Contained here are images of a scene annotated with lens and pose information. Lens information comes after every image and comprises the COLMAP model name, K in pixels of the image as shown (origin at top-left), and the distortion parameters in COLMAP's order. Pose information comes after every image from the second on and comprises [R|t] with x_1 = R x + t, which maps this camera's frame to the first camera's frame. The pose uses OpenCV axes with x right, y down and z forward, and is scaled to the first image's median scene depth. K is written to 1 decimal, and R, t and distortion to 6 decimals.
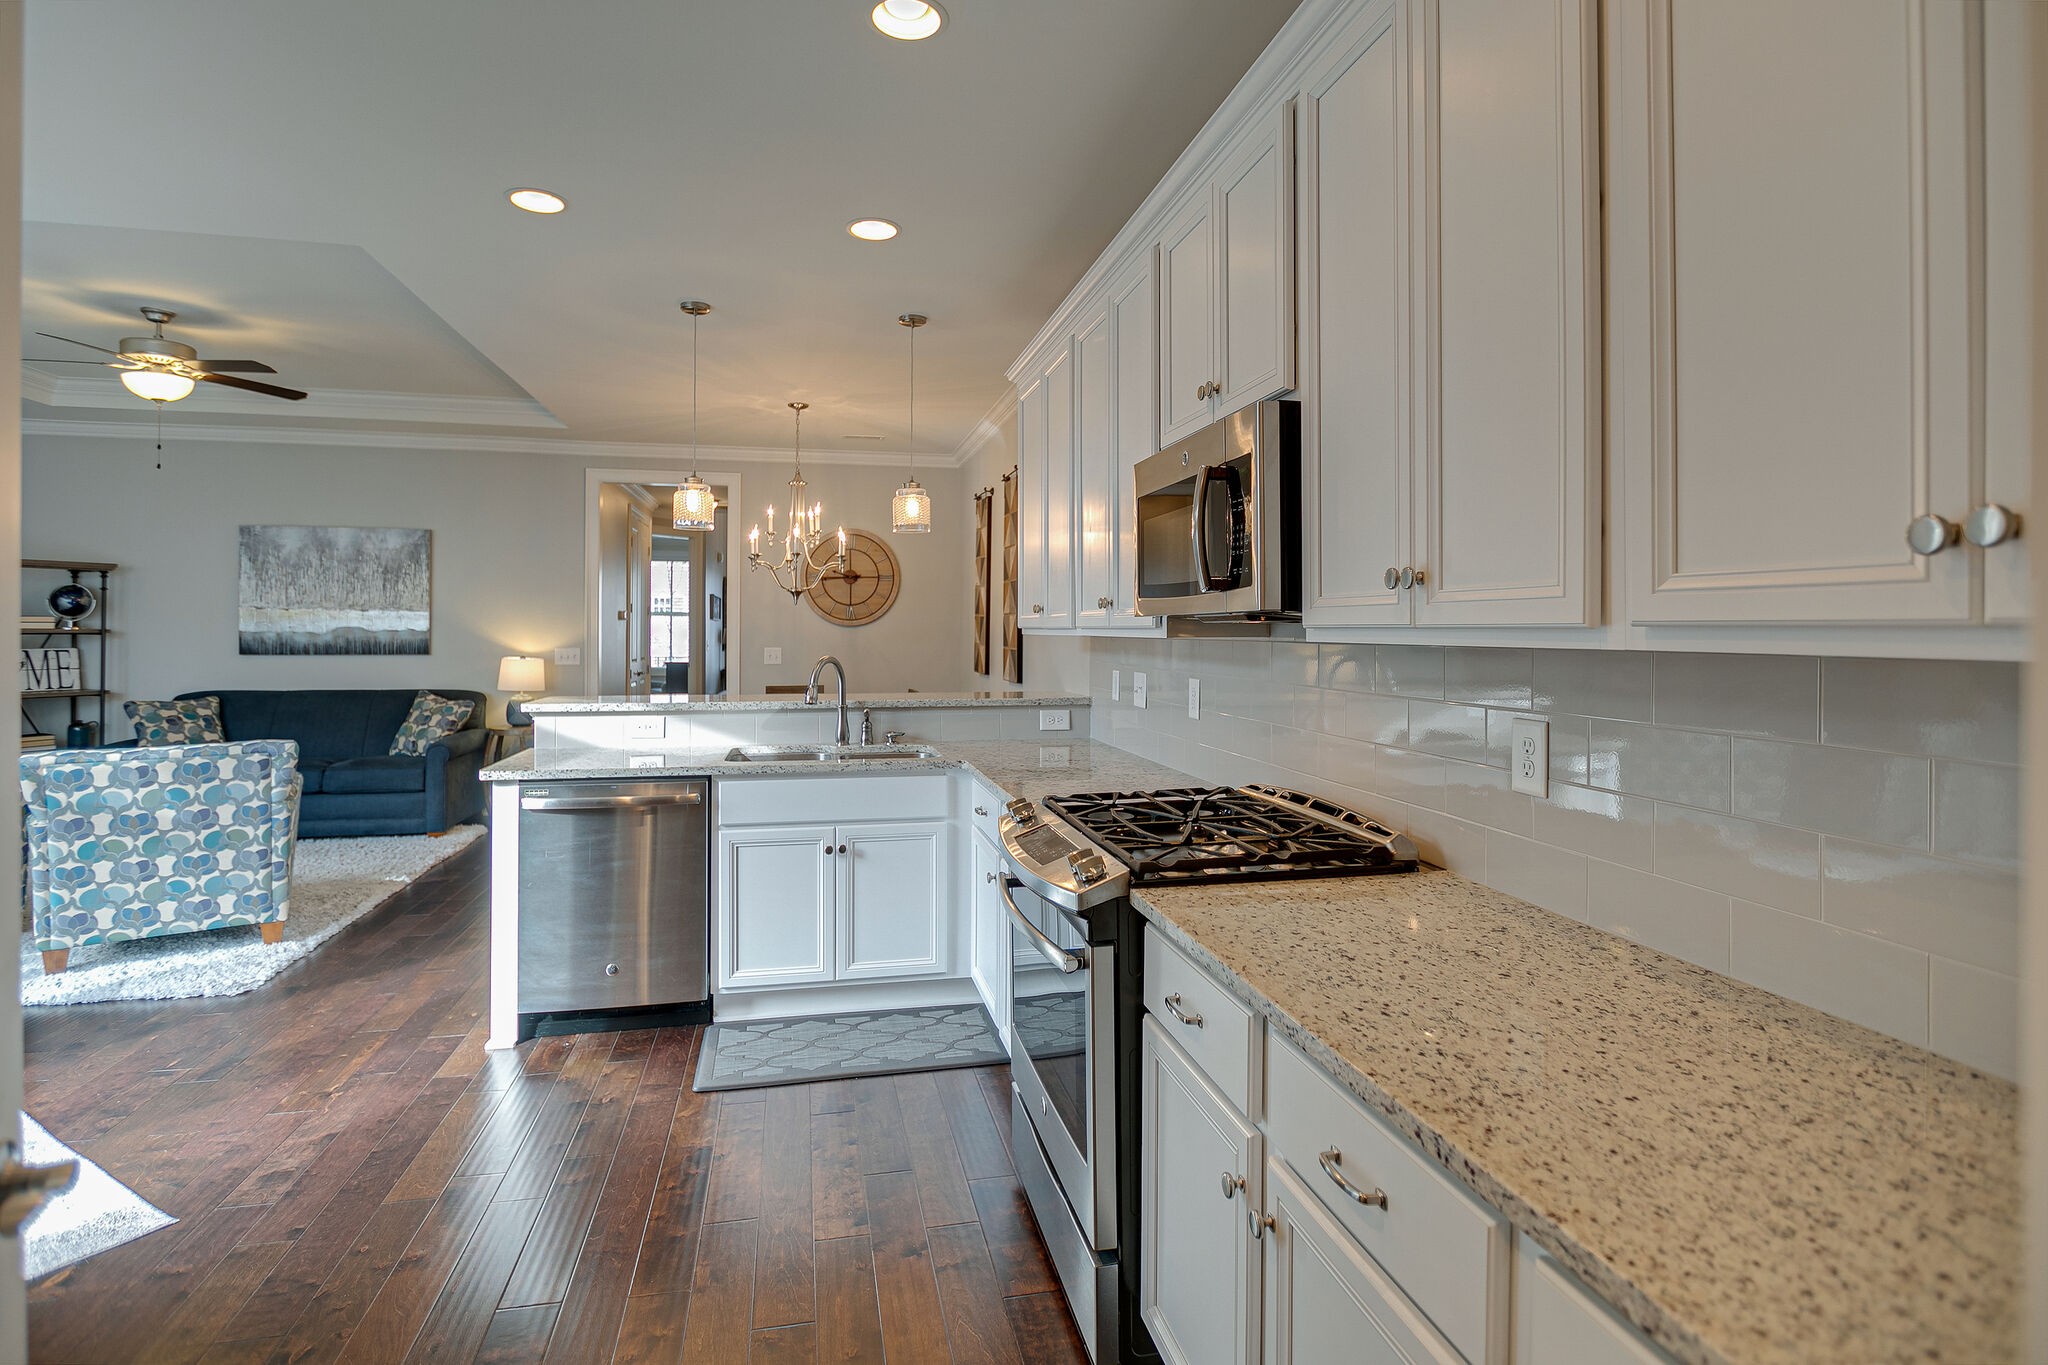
lens RADIAL K [[1002.7, 0, 1022.3], [0, 1002.7, 622.0], [0, 0, 1]] dist [0.004842, -0.008905]
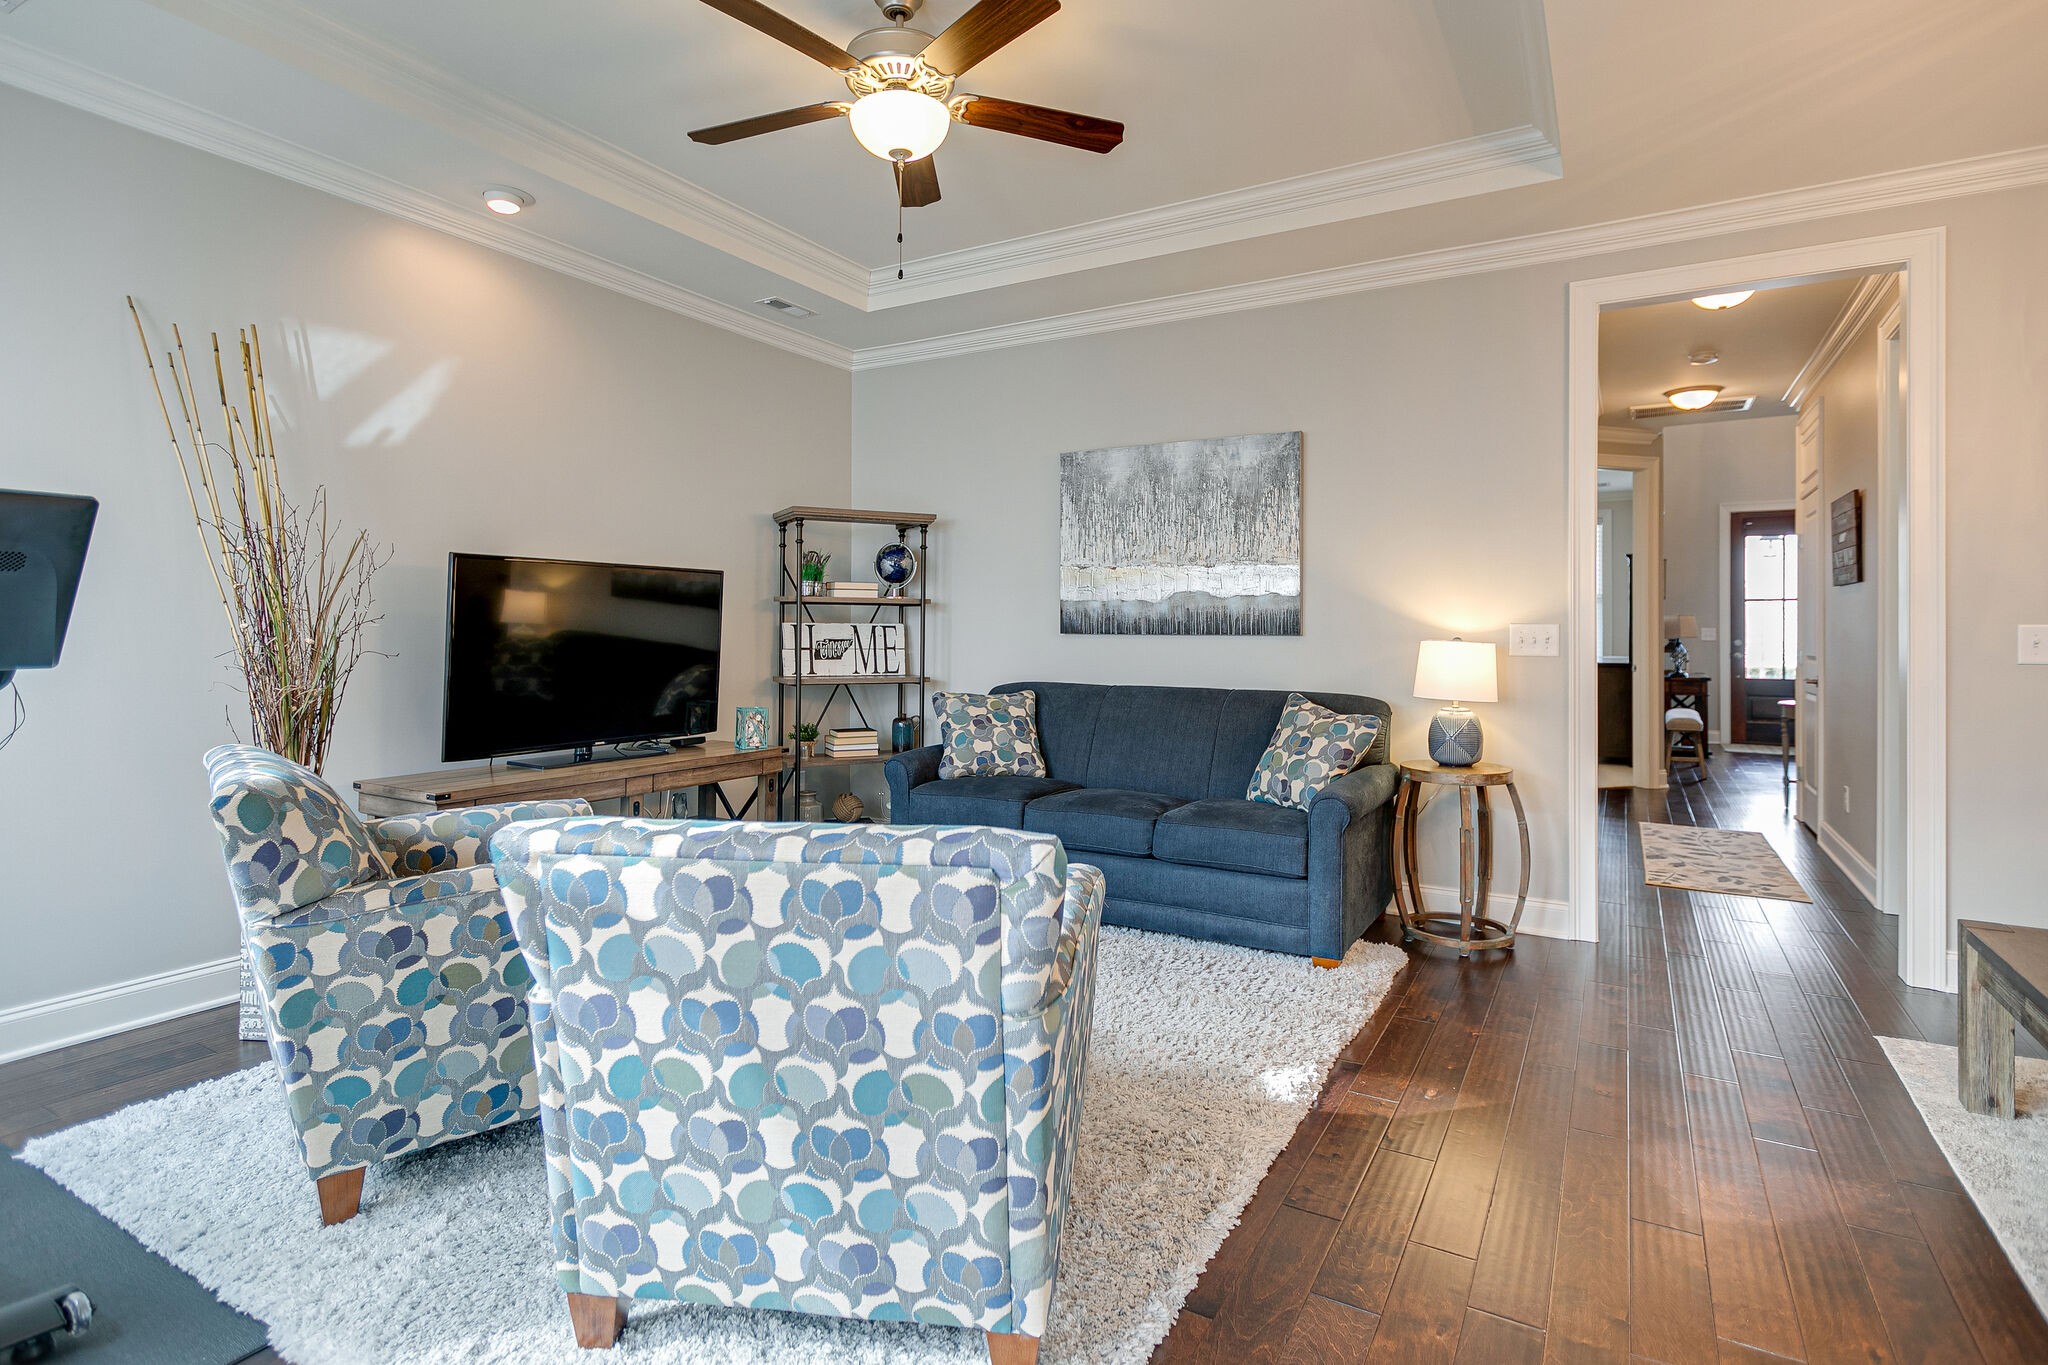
lens RADIAL K [[1043.8, 0, 1028.0], [0, 1043.8, 637.6], [0, 0, 1]] dist [0.001328, 0.000121]
pose [[0.736244, 0.004382, -0.676702, -0.309709], [0.002495, 0.999955, 0.009190, 0.030441], [0.676711, -0.008454, 0.736200, 0.459241]]
